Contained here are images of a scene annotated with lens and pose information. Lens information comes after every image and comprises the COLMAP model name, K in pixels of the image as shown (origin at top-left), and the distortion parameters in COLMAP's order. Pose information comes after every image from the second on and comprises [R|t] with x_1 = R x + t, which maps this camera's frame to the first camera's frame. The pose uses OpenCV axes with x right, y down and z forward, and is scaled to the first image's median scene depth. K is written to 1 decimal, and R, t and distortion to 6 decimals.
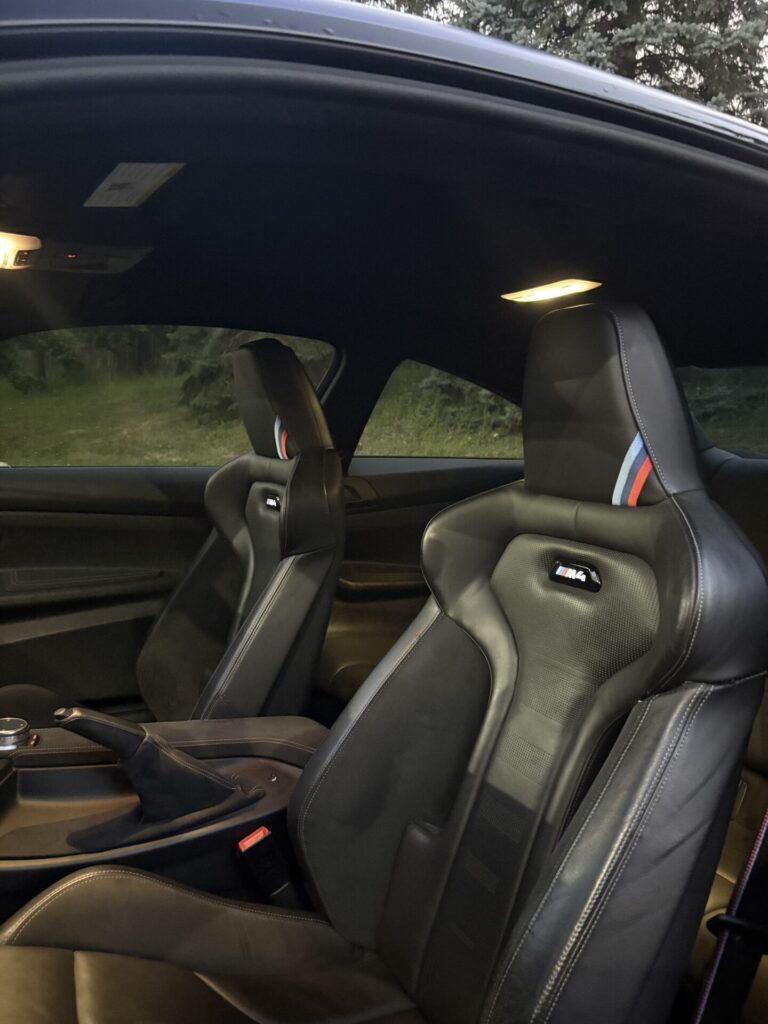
lens RADIAL K [[778.1, 0, 405.9], [0, 778.1, 537.3], [0, 0, 1]] dist [0.031570, -0.006153]
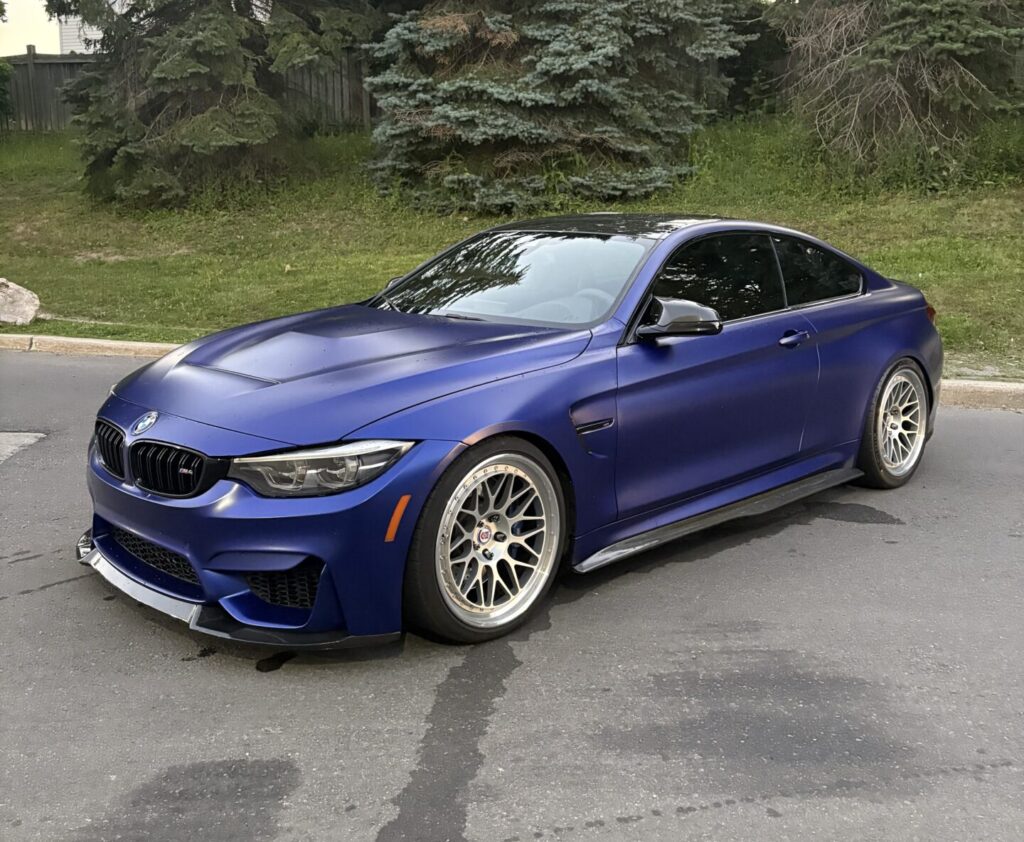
lens RADIAL K [[991.0, 0, 513.0], [0, 991.0, 414.7], [0, 0, 1]] dist [-0.020149, 0.000000]
pose [[0.962927, -0.097670, 0.251460, -0.169183], [0.072725, 0.991631, 0.106672, -0.004268], [-0.259774, -0.084430, 0.961971, -0.309339]]
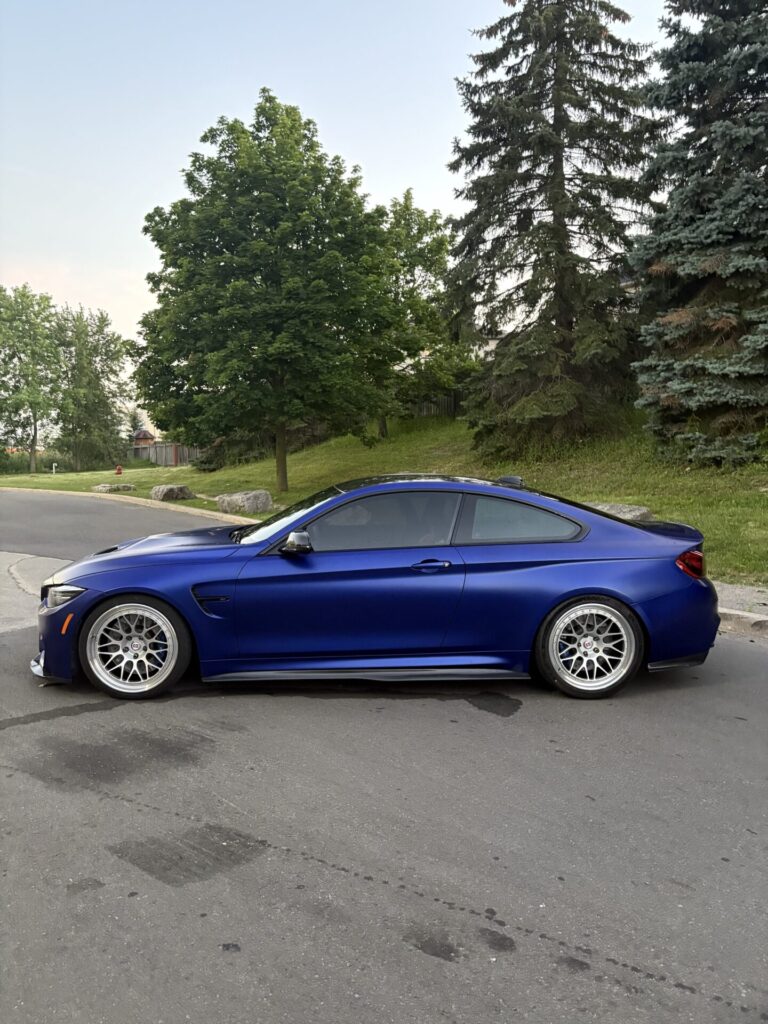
lens RADIAL K [[778.1, 0, 380.5], [0, 778.1, 518.8], [0, 0, 1]] dist [0.031570, -0.006153]
pose [[0.901107, -0.017227, -0.433255, 0.198310], [-0.001402, 0.999089, -0.042642, 0.008255], [0.433595, 0.039032, 0.900262, -0.366946]]
